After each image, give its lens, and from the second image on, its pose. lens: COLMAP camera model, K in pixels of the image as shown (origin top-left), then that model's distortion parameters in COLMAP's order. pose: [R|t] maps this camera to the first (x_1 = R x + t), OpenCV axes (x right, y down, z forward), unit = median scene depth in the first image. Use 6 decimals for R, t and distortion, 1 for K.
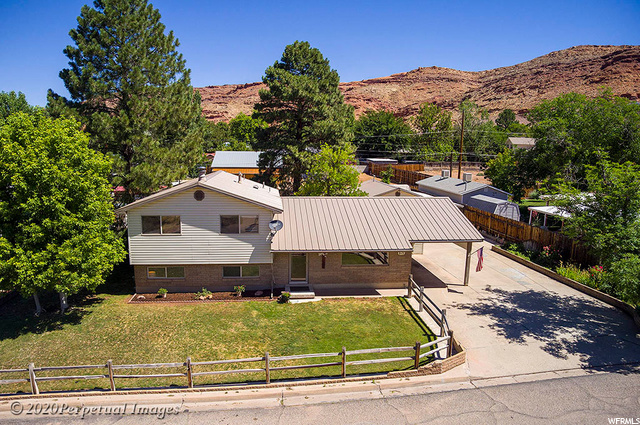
lens RADIAL K [[427.6, 0, 306.3], [0, 427.6, 210.2], [0, 0, 1]] dist [-0.152541, 0.084418]
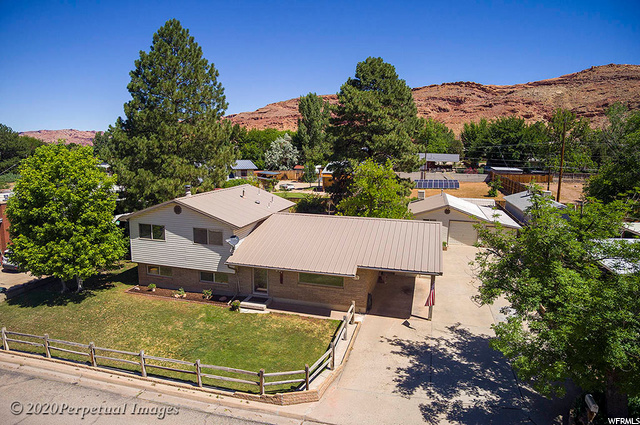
lens RADIAL K [[407.7, 0, 312.4], [0, 407.7, 200.3], [0, 0, 1]] dist [-0.143268, 0.069862]
pose [[0.933899, 0.046787, -0.354462, 0.481379], [-0.055197, 0.998382, -0.013644, -0.064778], [0.353250, 0.032308, 0.934971, 0.074795]]
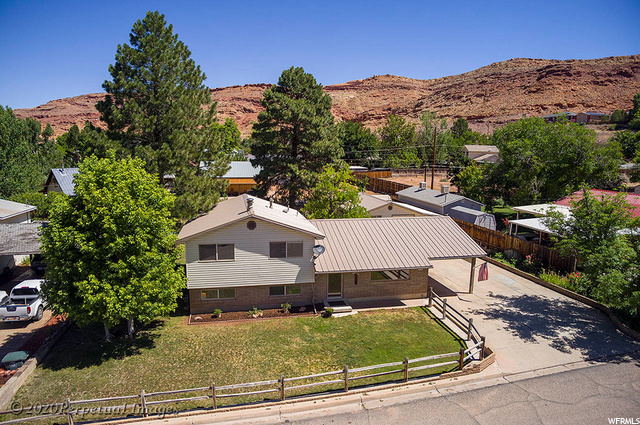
lens RADIAL K [[407.7, 0, 312.4], [0, 407.7, 200.3], [0, 0, 1]] dist [-0.143268, 0.069862]
pose [[0.994089, -0.014938, 0.107540, -0.199420], [0.017447, 0.999596, -0.022431, -0.071705], [-0.107161, 0.024175, 0.993948, -0.086293]]
